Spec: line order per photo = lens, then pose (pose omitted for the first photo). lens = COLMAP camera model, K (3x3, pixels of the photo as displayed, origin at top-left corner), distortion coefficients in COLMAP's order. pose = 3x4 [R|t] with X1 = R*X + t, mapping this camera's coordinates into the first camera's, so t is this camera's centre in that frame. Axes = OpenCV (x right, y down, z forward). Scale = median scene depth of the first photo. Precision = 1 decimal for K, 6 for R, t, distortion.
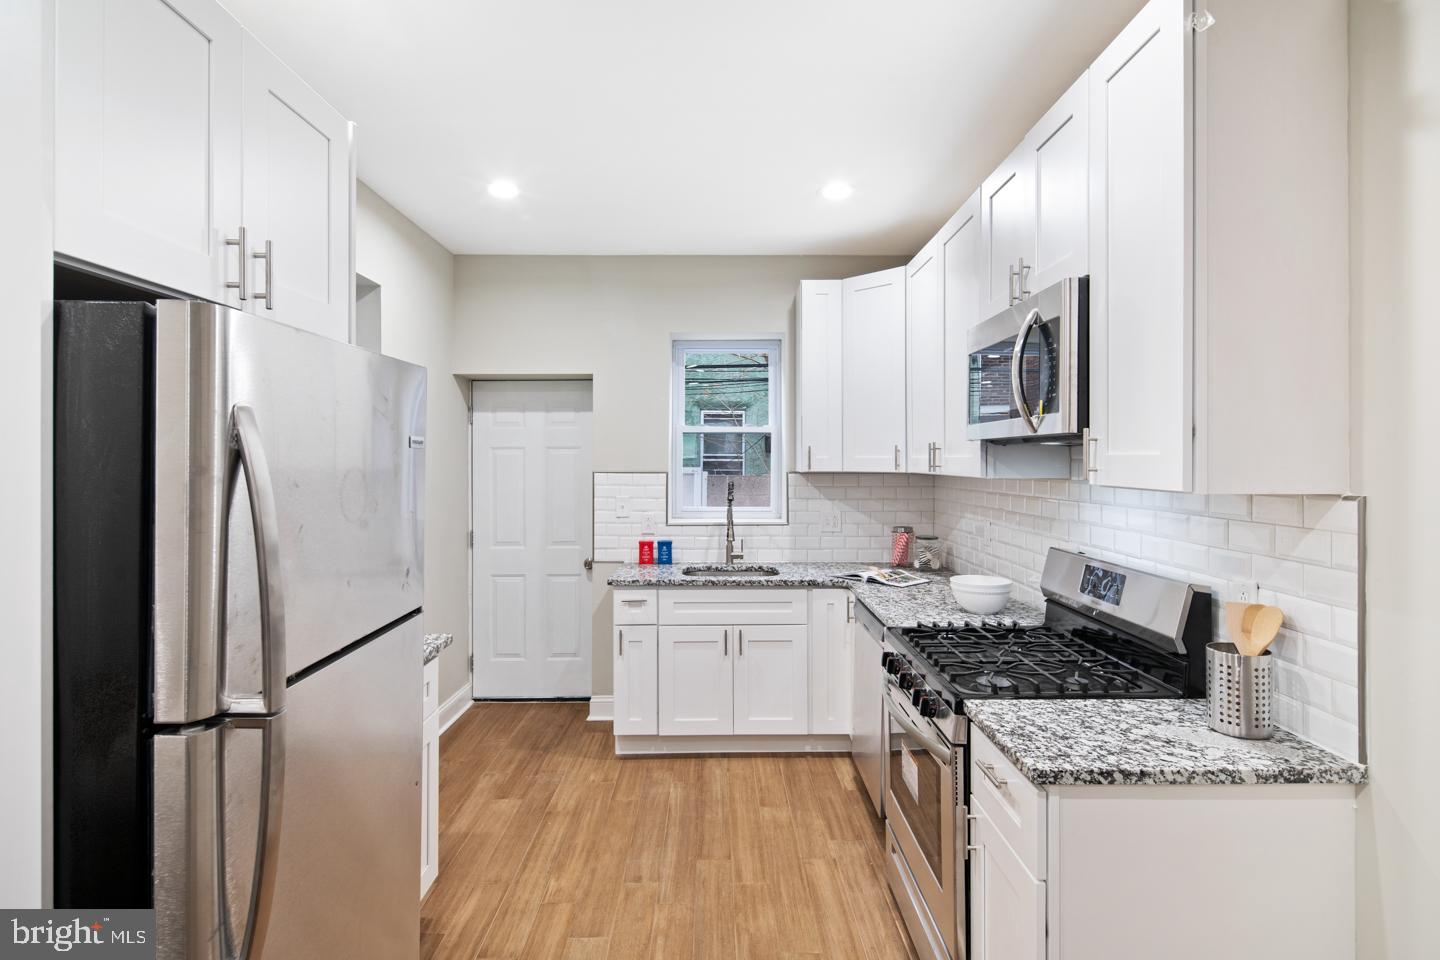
lens RADIAL K [[706.5, 0, 728.8], [0, 706.5, 459.1], [0, 0, 1]] dist [0.004989, -0.004467]
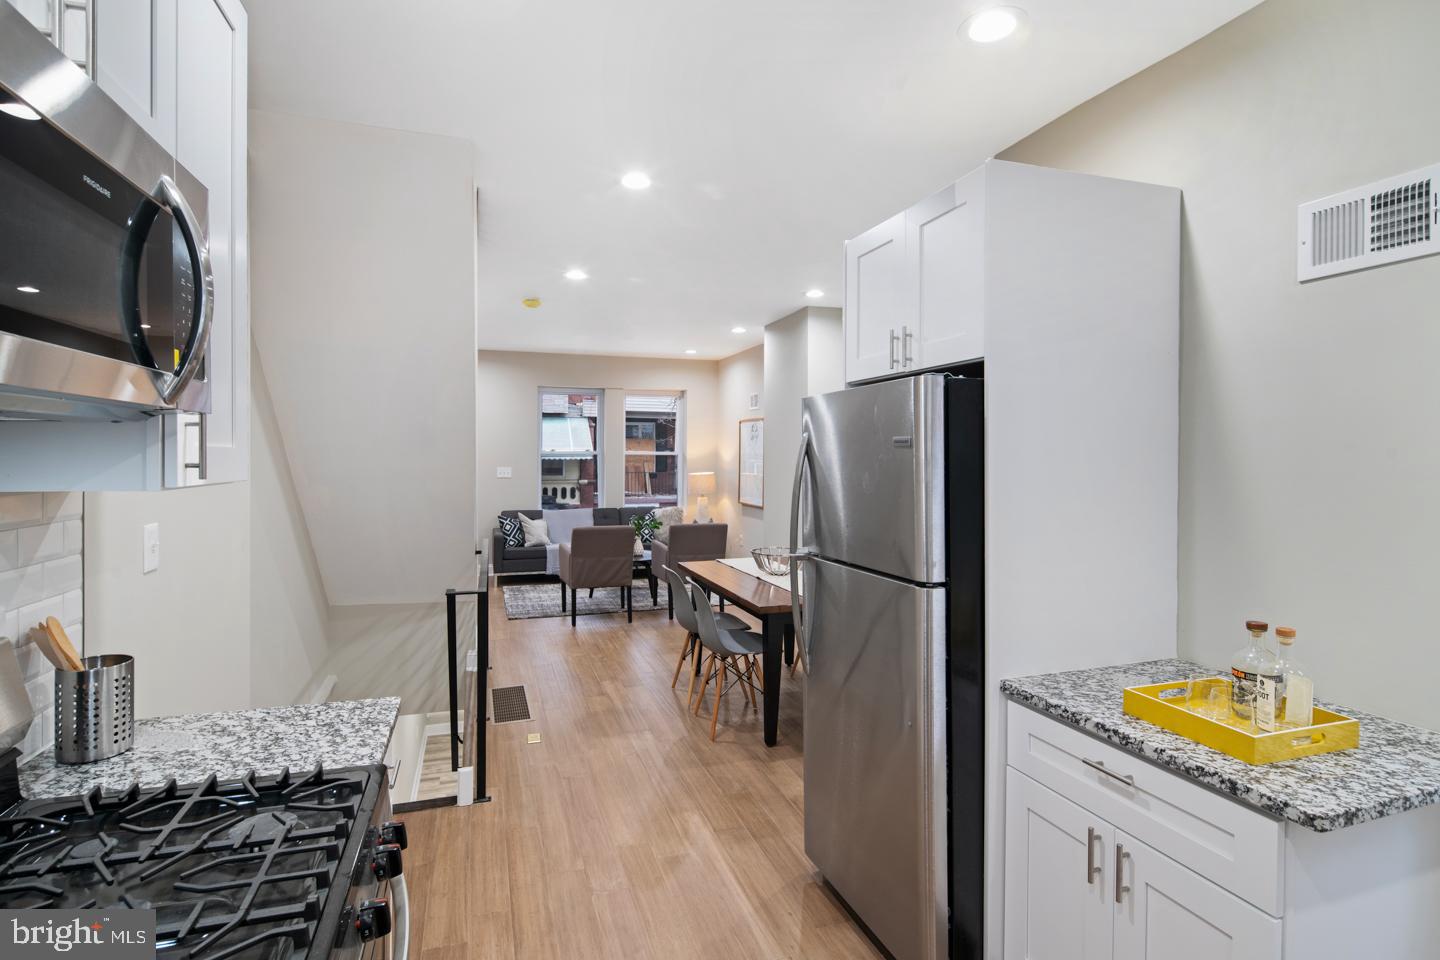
lens RADIAL K [[706.5, 0, 707.2], [0, 706.5, 461.3], [0, 0, 1]] dist [0.004989, -0.004467]
pose [[-0.956650, -0.002247, -0.291231, 0.140564], [-0.005111, 0.999946, 0.009073, 0.000934], [0.291195, 0.010168, -0.956610, 1.212107]]
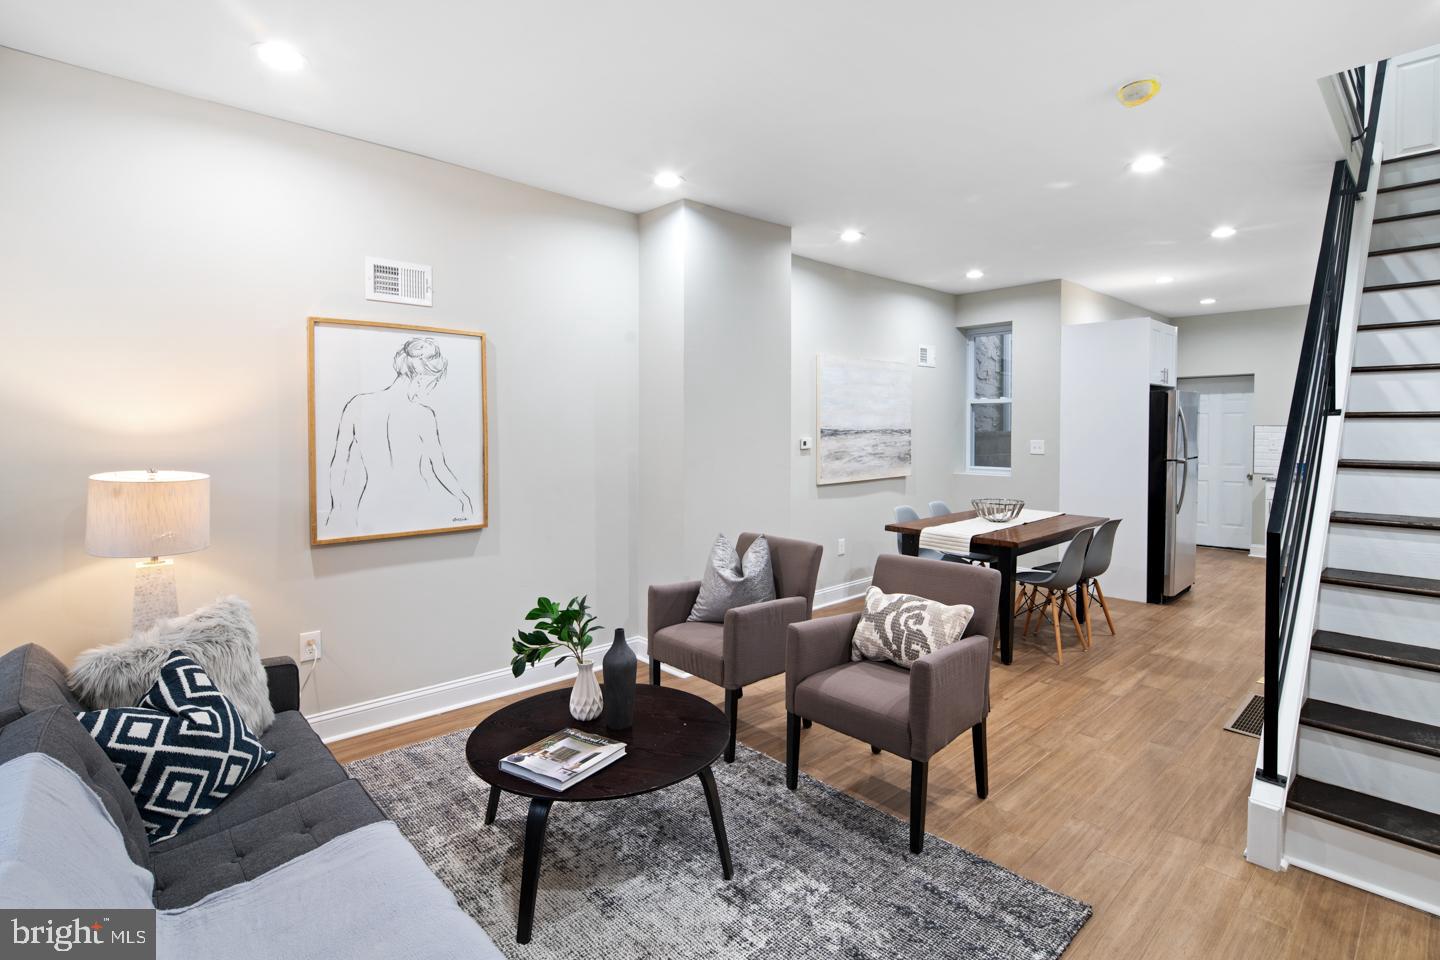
lens RADIAL K [[706.5, 0, 716.8], [0, 706.5, 435.3], [0, 0, 1]] dist [0.004989, -0.004467]
pose [[0.673322, 0.010061, -0.739281, 0.374565], [0.001249, 0.999891, 0.014745, 0.023243], [0.739348, -0.010851, 0.673236, -2.087361]]
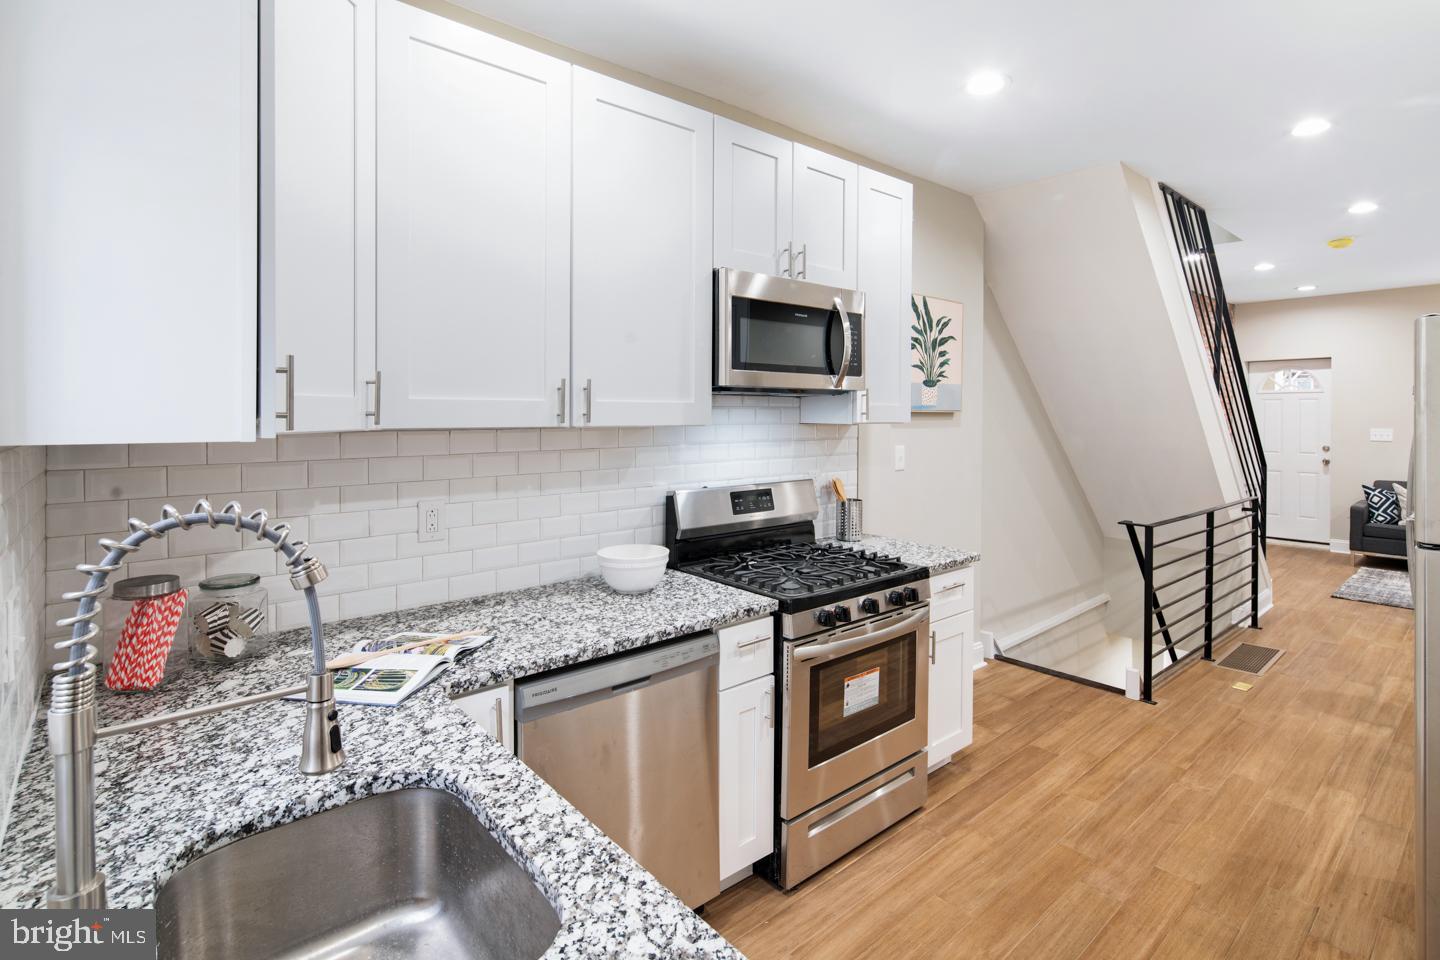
lens RADIAL K [[706.5, 0, 723.8], [0, 706.5, 411.5], [0, 0, 1]] dist [0.004989, -0.004467]
pose [[-0.646081, -0.004592, 0.763255, -0.356190], [-0.005030, 0.999986, 0.001757, 0.005710], [-0.763252, -0.002704, -0.646095, 1.519114]]
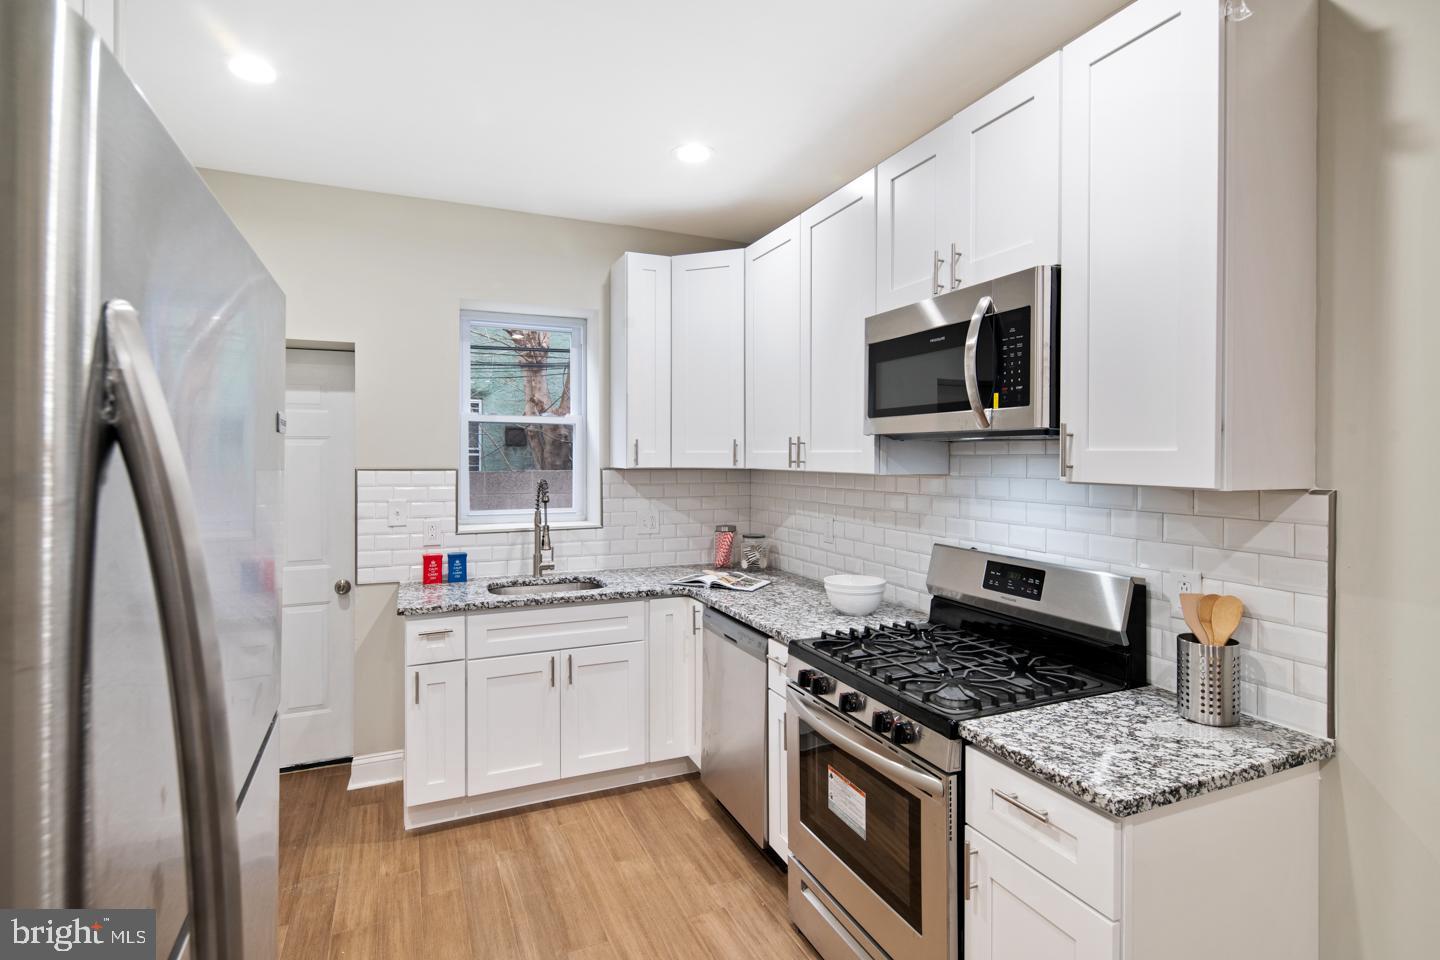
lens RADIAL K [[706.5, 0, 726.9], [0, 706.5, 460.6], [0, 0, 1]] dist [0.004989, -0.004467]
pose [[0.917705, 0.000456, 0.397263, -0.195089], [-0.004134, 0.999956, 0.008400, 0.000892], [-0.397242, -0.009351, 0.917666, 0.194220]]
